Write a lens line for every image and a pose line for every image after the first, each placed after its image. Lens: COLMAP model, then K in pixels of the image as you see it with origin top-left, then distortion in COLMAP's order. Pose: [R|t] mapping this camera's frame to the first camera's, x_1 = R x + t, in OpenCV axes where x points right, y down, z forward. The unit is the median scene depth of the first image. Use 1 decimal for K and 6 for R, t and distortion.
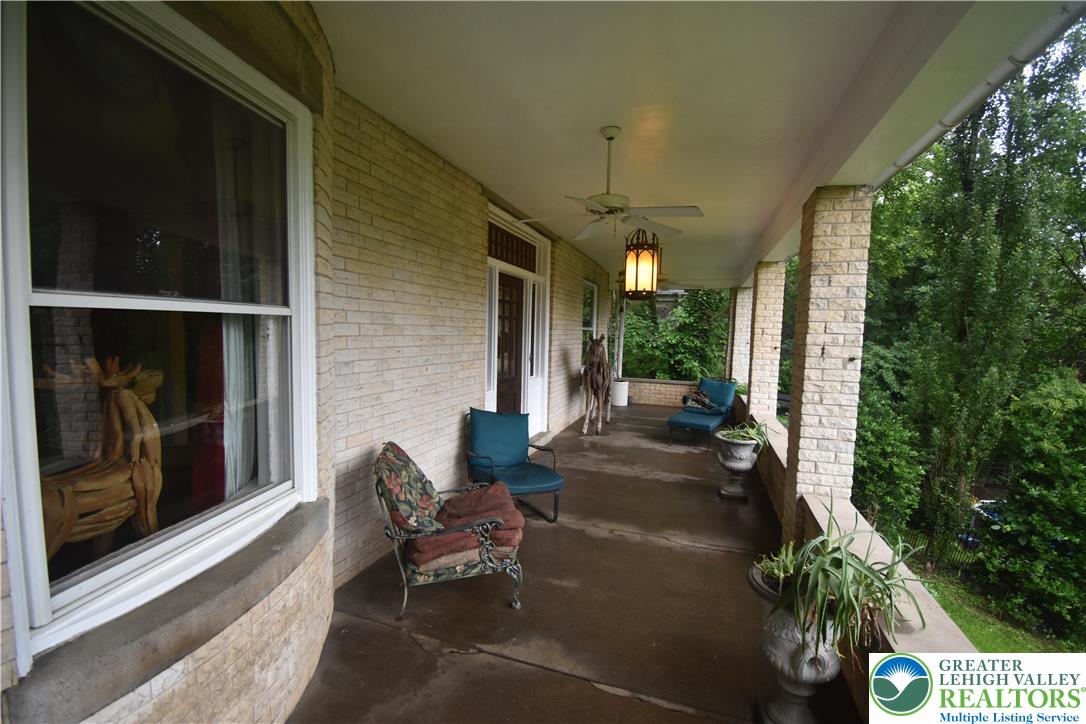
lens RADIAL K [[474.0, 0, 543.0], [0, 474.0, 362.0], [0, 0, 1]] dist [0.000555, -0.017619]
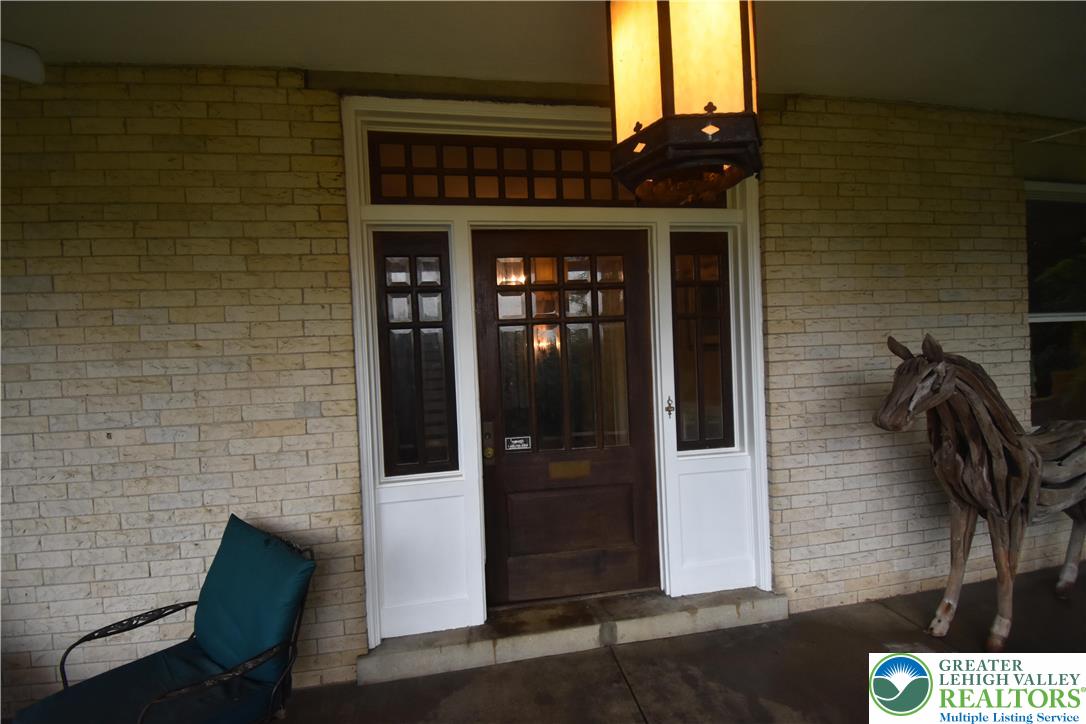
lens RADIAL K [[445.5, 0, 543.0], [0, 445.5, 362.0], [0, 0, 1]] dist [0.000459, -0.006983]
pose [[0.461316, -0.035383, -0.886530, 0.356947], [-0.004193, 0.999106, -0.042058, -0.040523], [0.887226, 0.023119, 0.460755, 0.909112]]
